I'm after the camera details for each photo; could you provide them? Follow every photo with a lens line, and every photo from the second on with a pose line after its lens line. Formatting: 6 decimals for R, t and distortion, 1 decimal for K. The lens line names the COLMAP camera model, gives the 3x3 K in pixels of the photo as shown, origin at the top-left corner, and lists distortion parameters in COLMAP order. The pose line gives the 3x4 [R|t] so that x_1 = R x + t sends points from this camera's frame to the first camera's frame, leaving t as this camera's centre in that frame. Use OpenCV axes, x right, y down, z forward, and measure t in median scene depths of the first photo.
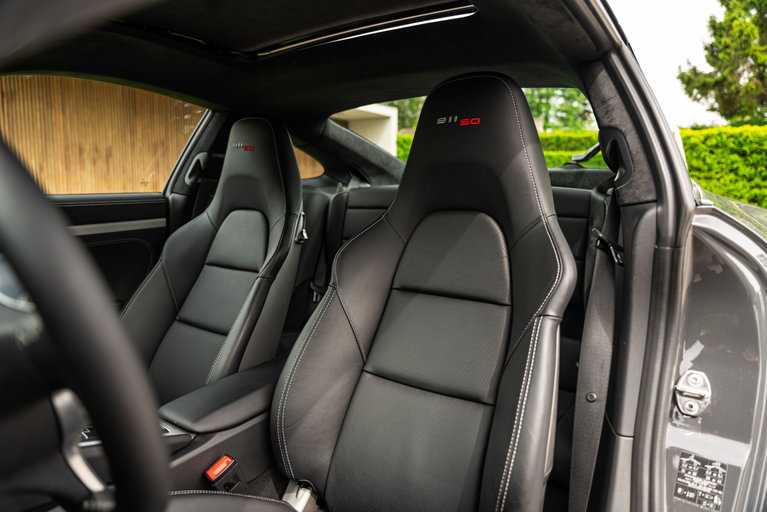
lens RADIAL K [[526.1, 0, 382.1], [0, 526.1, 256.7], [0, 0, 1]] dist [-0.002286, -0.002981]
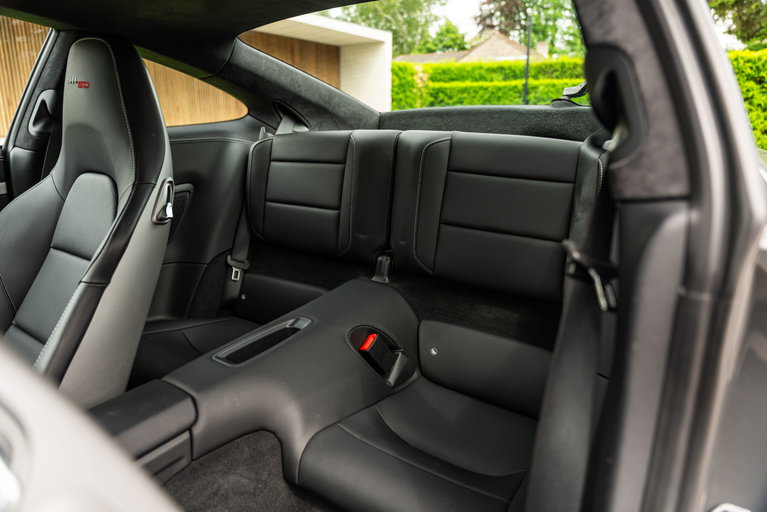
lens RADIAL K [[520.6, 0, 384.3], [0, 520.6, 256.5], [0, 0, 1]] dist [0.001362, -0.008937]
pose [[0.999979, -0.005909, -0.002687, 0.119287], [0.006208, 0.991544, 0.129621, -0.059313], [0.001898, -0.129635, 0.991560, 0.255846]]
